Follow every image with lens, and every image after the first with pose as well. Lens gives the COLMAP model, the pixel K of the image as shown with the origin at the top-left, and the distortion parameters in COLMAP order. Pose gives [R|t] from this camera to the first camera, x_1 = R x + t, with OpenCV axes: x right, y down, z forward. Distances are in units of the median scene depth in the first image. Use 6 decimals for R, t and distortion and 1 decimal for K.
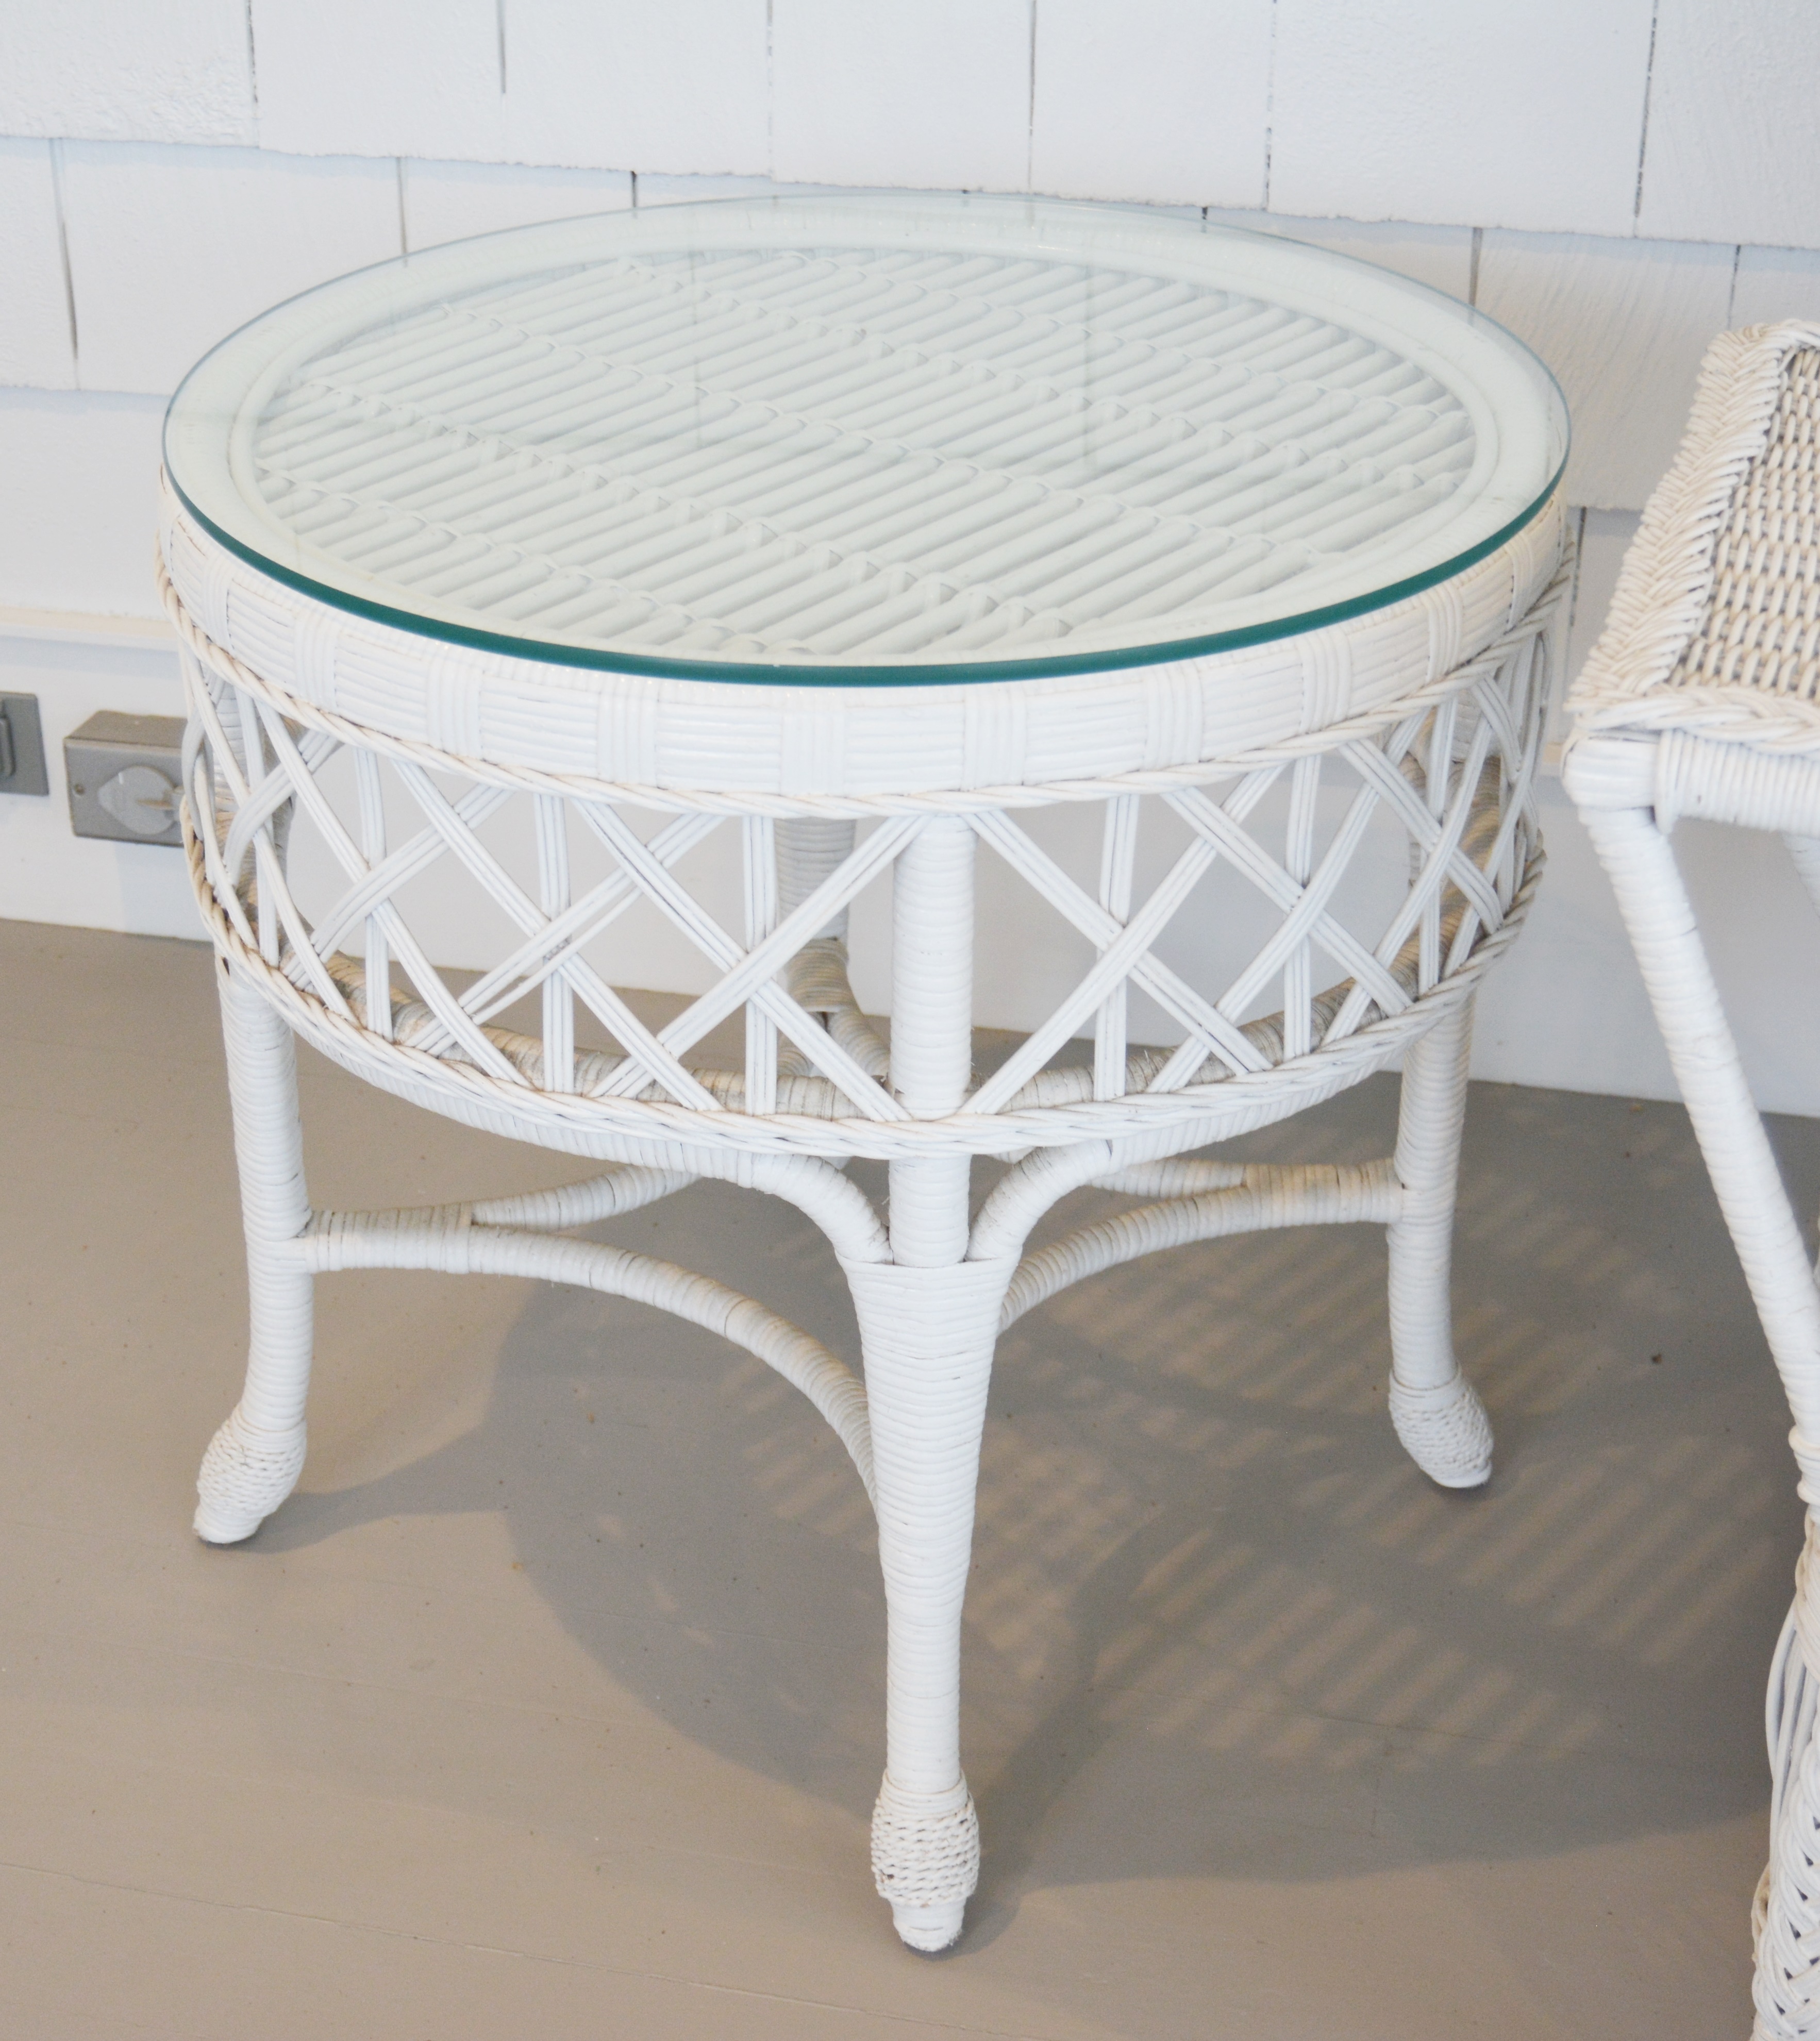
lens RADIAL K [[3528.8, 0, 904.4], [0, 3528.8, 1017.1], [0, 0, 1]] dist [-0.078177, 0.000000]
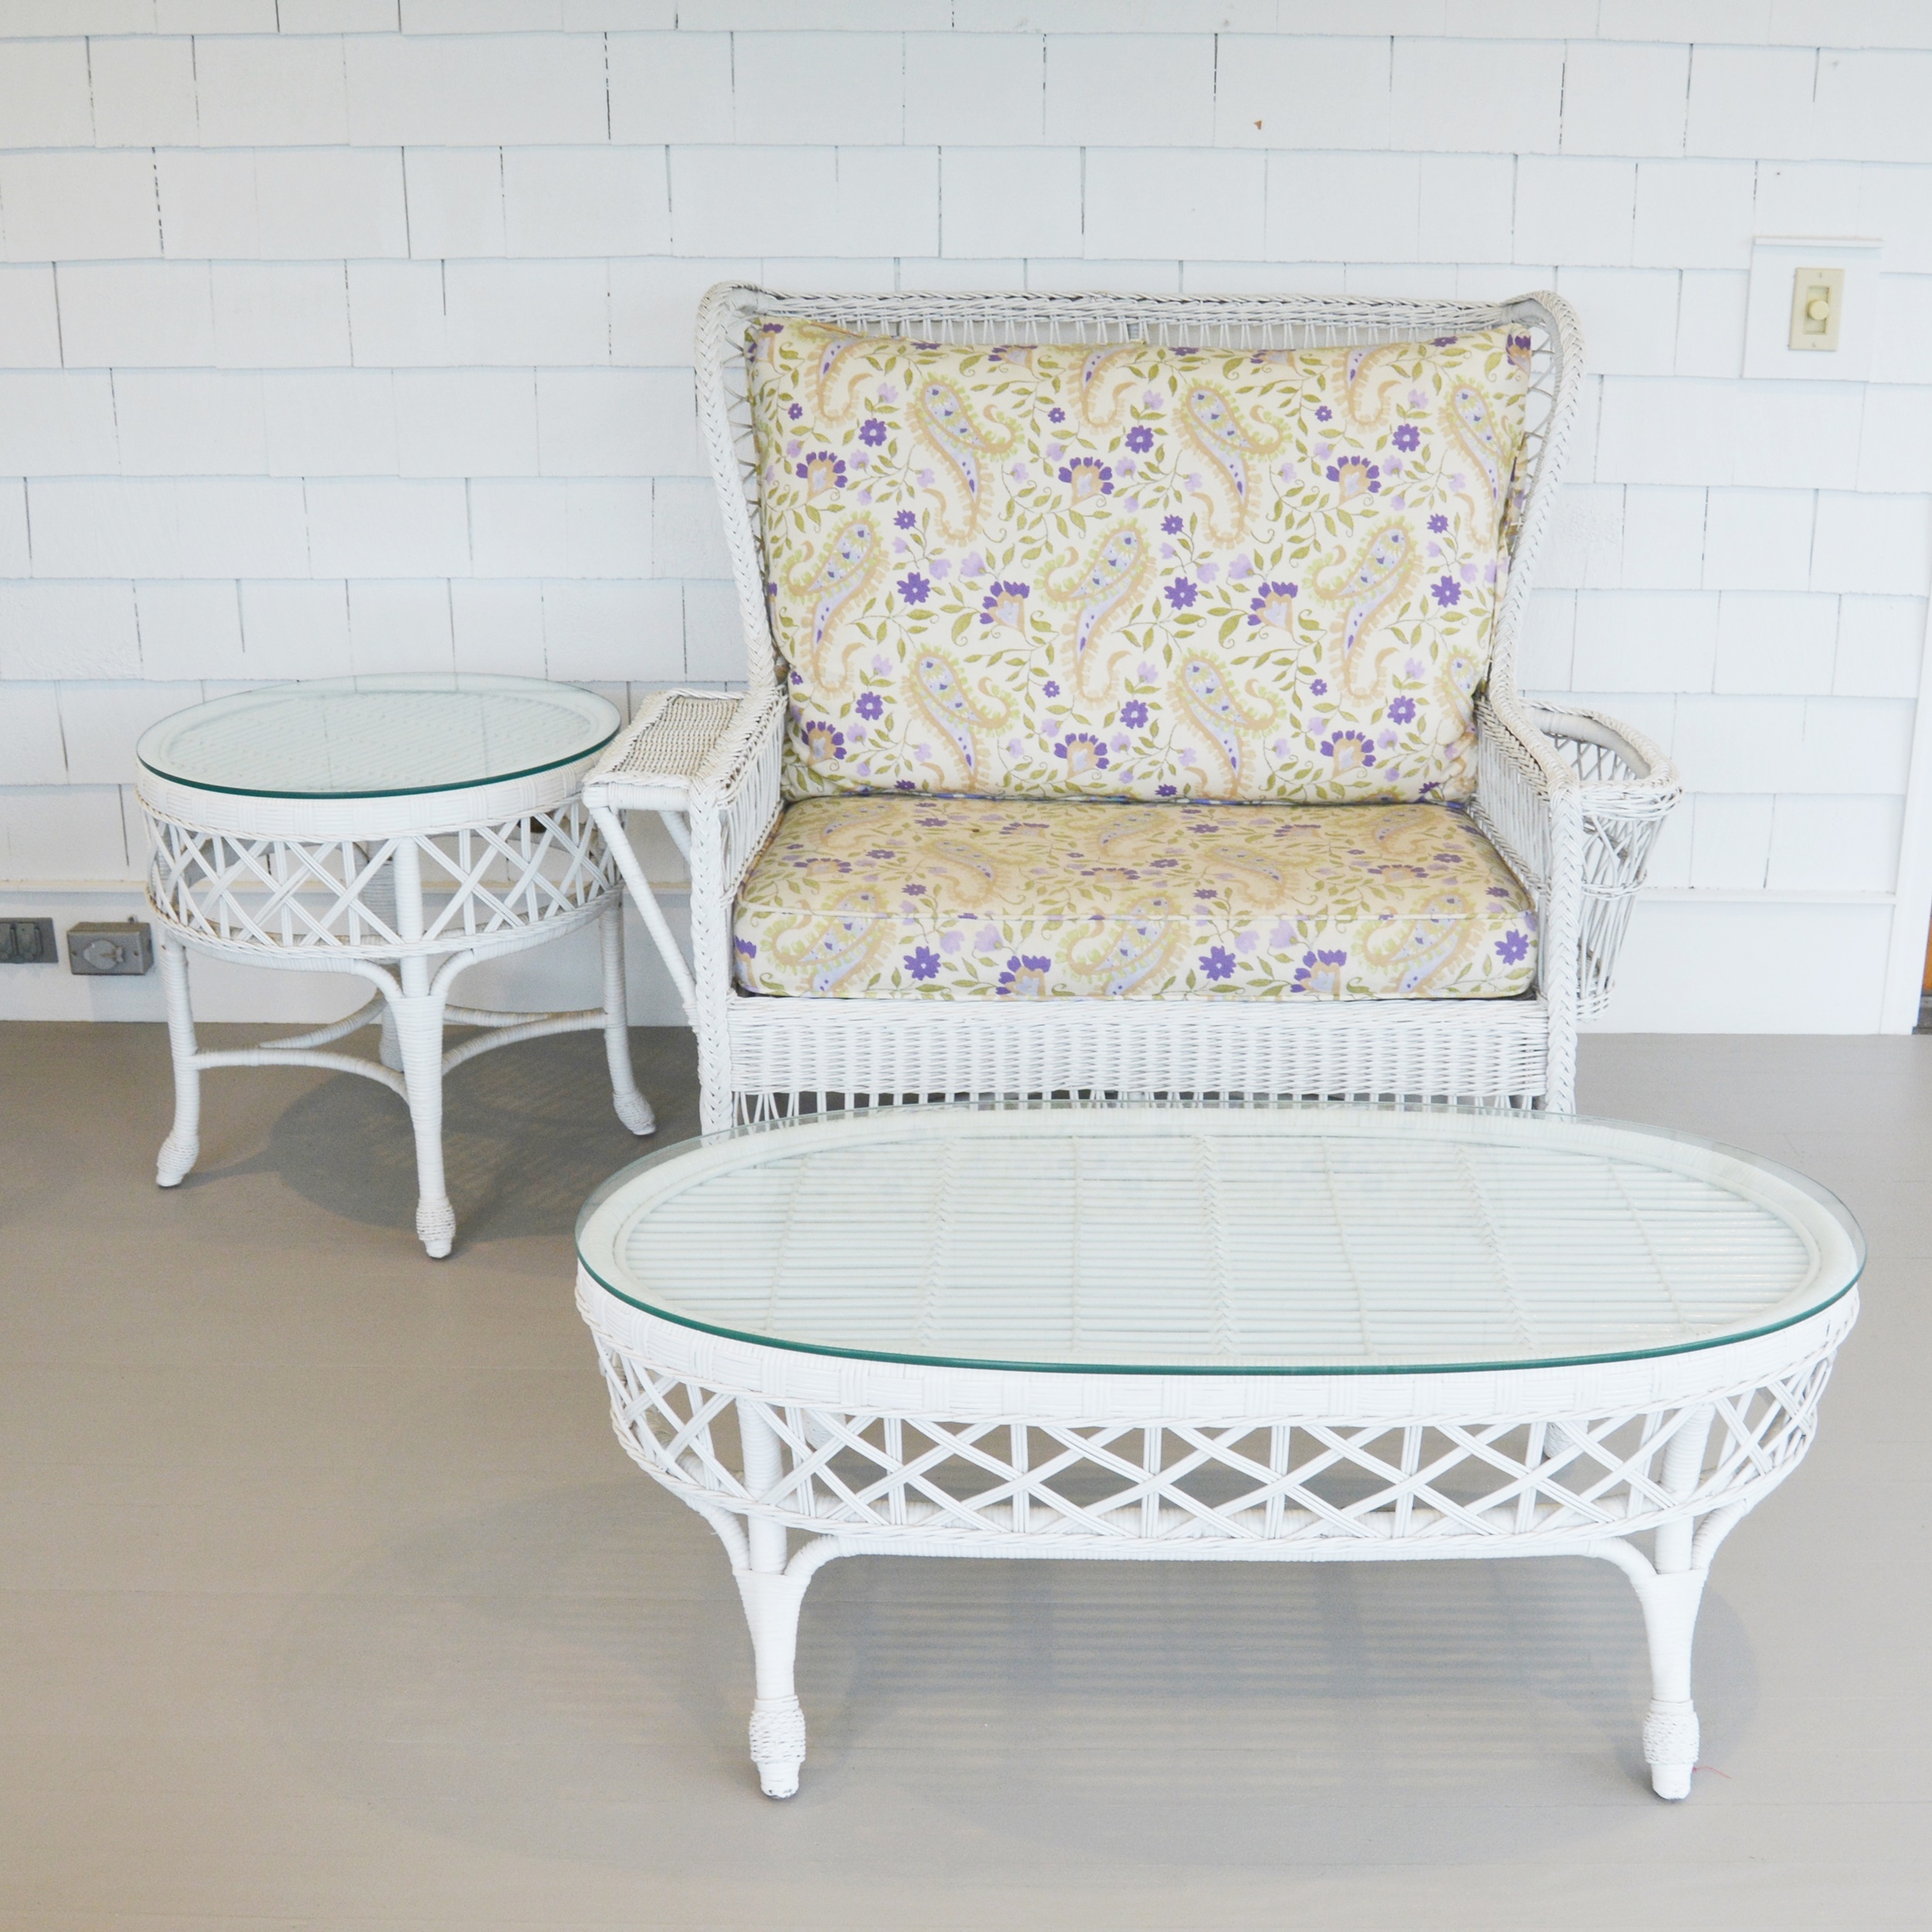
lens RADIAL K [[2387.2, 0, 993.3], [0, 2387.2, 1057.3], [0, 0, 1]] dist [-0.086082, 0.000000]
pose [[0.977185, -0.071680, 0.199926, 0.078048], [0.095347, 0.989194, -0.111370, 0.389289], [-0.189783, 0.127892, 0.973461, -1.058526]]
